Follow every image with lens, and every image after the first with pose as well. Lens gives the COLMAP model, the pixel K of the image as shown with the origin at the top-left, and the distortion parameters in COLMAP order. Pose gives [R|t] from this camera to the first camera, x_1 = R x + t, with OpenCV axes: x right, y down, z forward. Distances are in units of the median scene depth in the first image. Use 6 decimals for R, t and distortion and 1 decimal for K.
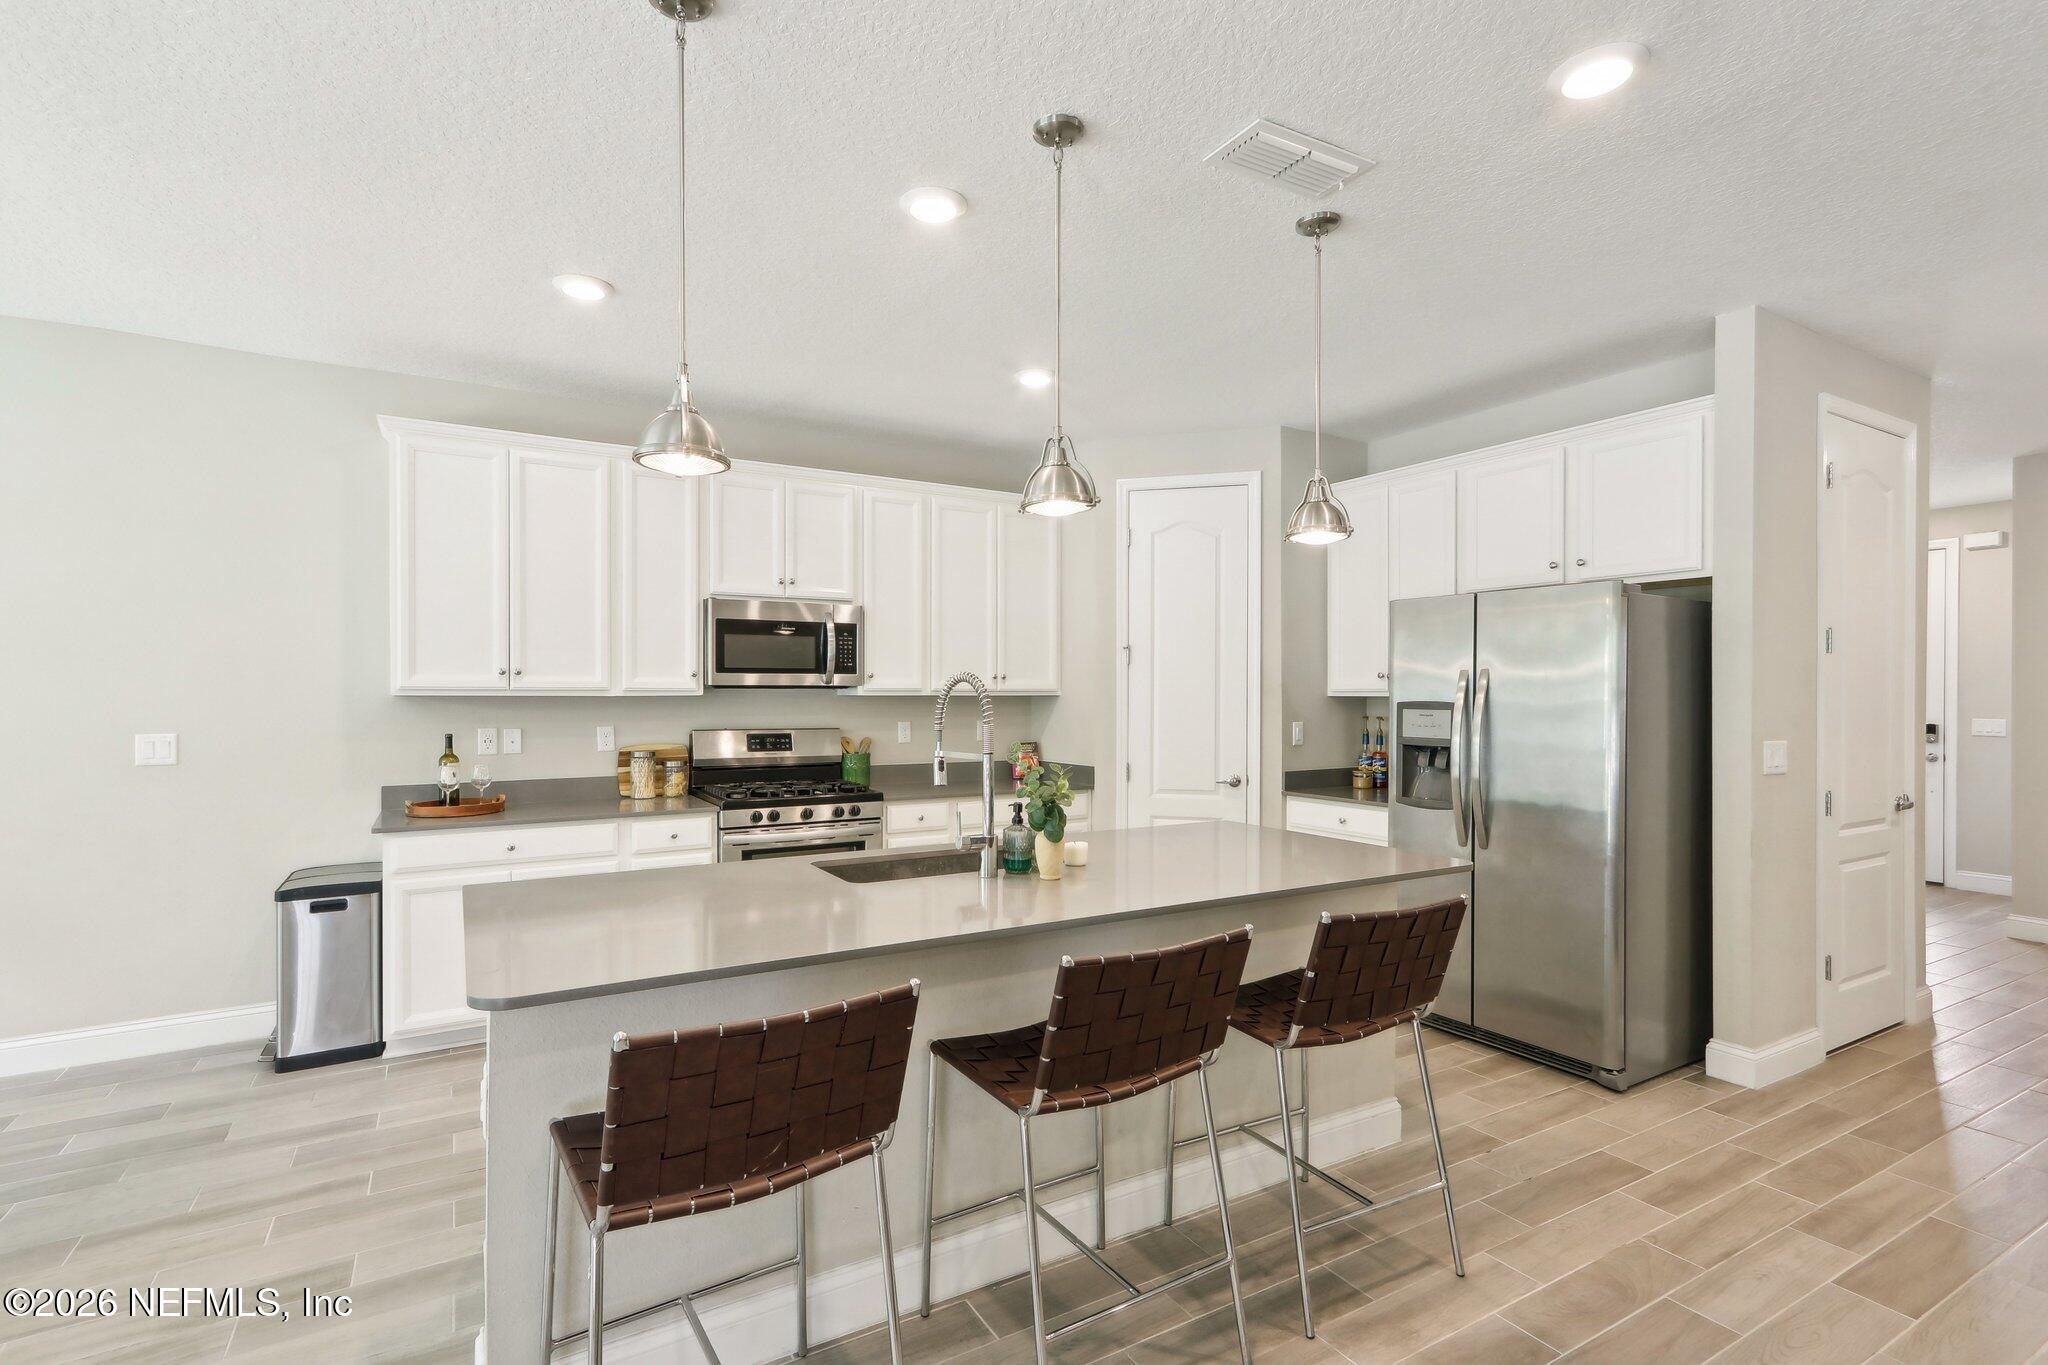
lens RADIAL K [[964.8, 0, 1025.8], [0, 964.8, 689.7], [0, 0, 1]] dist [0.005456, 0.000366]
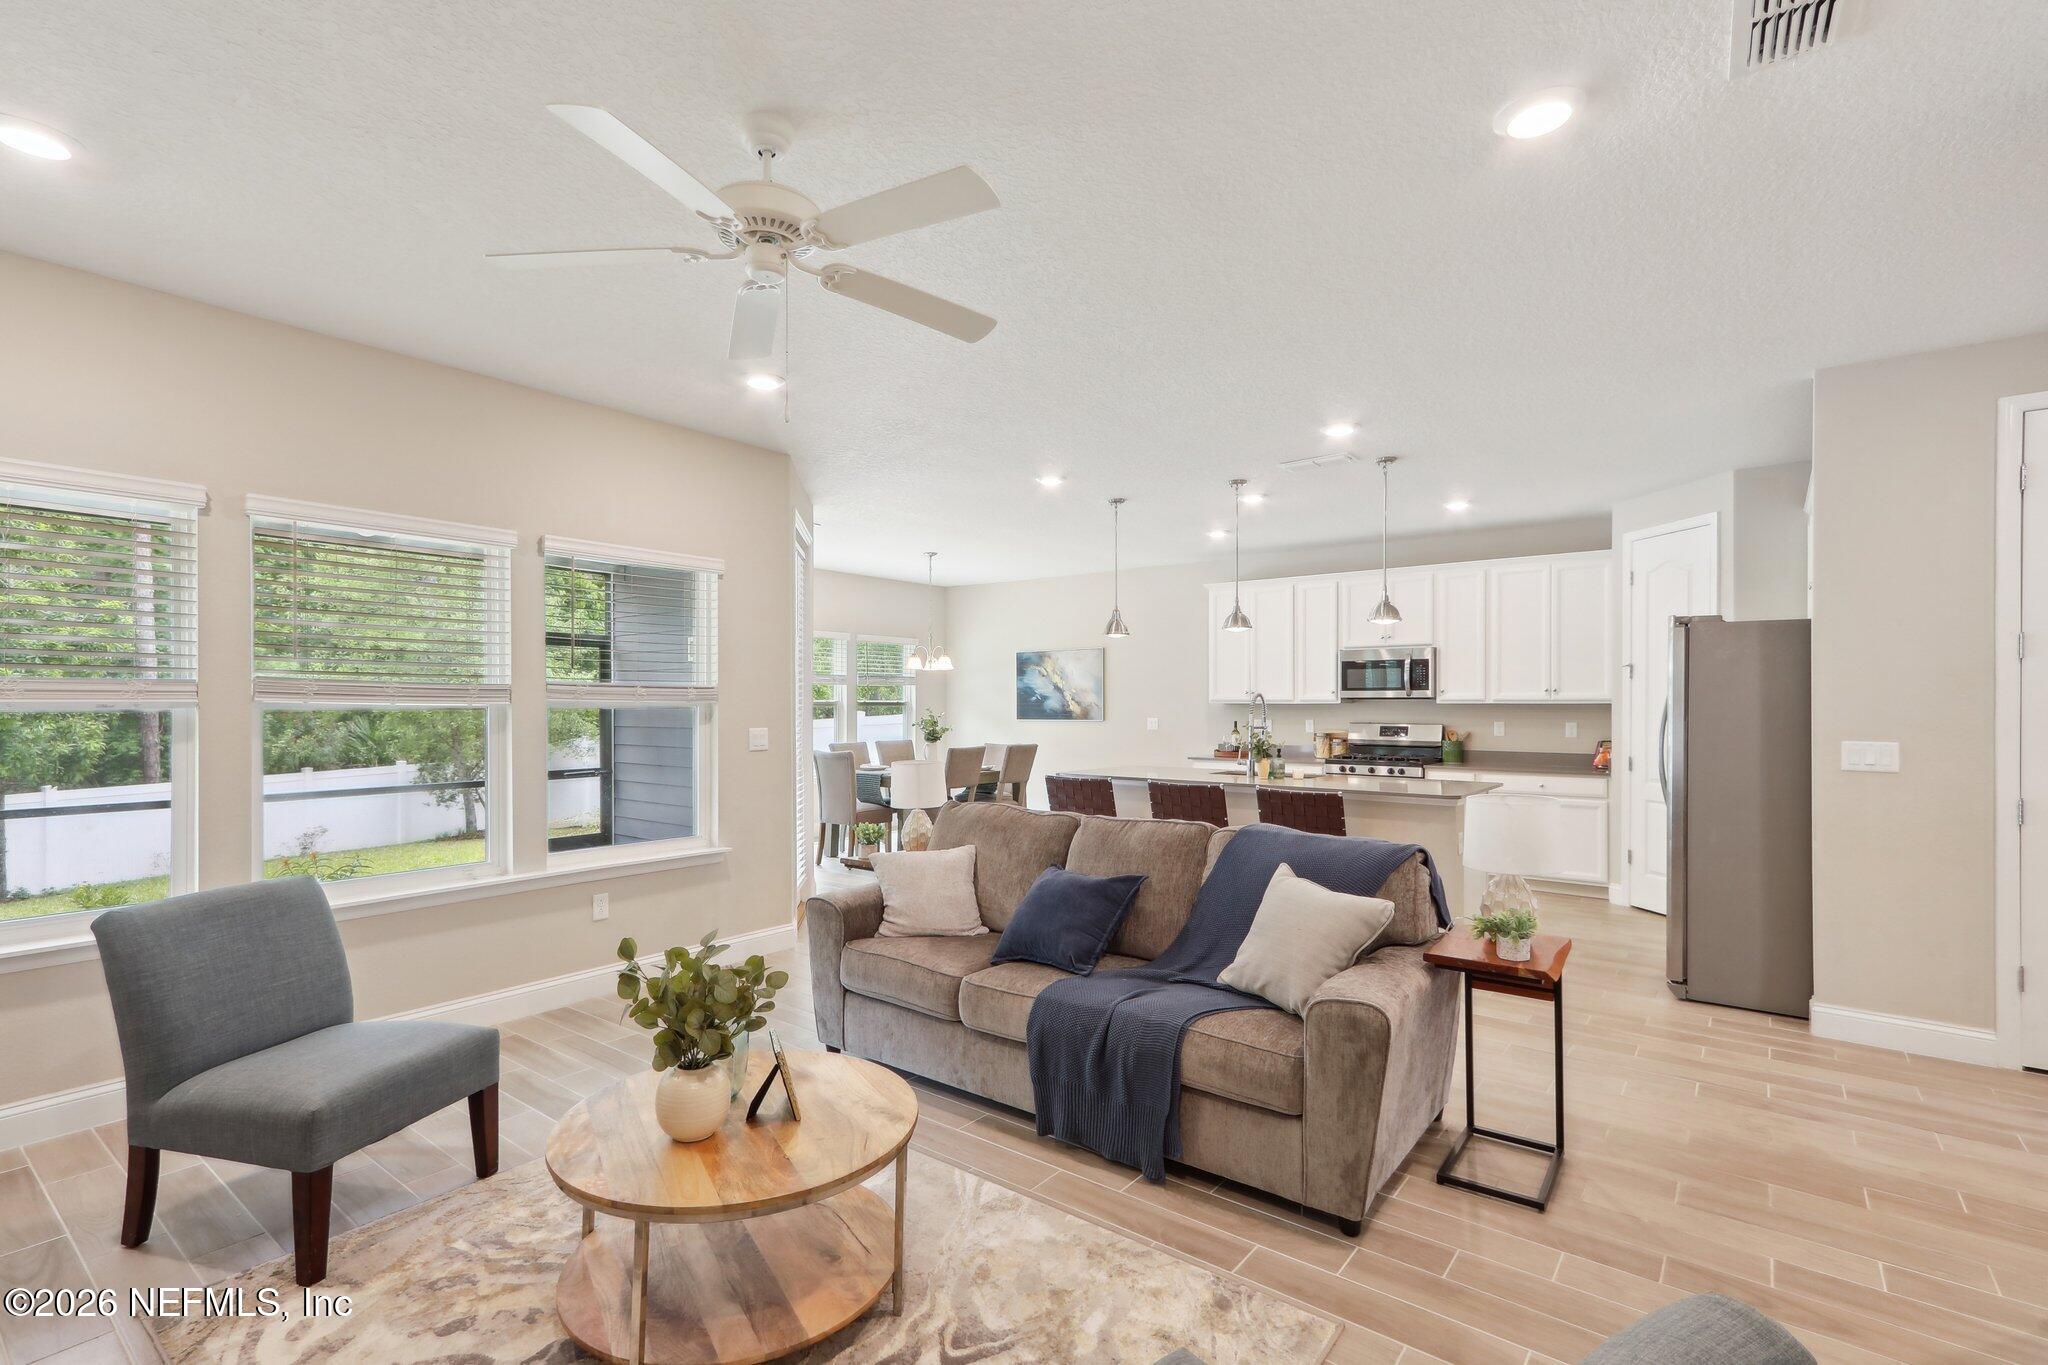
lens RADIAL K [[964.8, 0, 1023.3], [0, 964.8, 694.9], [0, 0, 1]] dist [0.005456, 0.000366]
pose [[0.370295, -0.010295, -0.928857, 1.139633], [0.003685, 0.999947, -0.009614, 0.004902], [0.928907, 0.000137, 0.370314, -0.242829]]
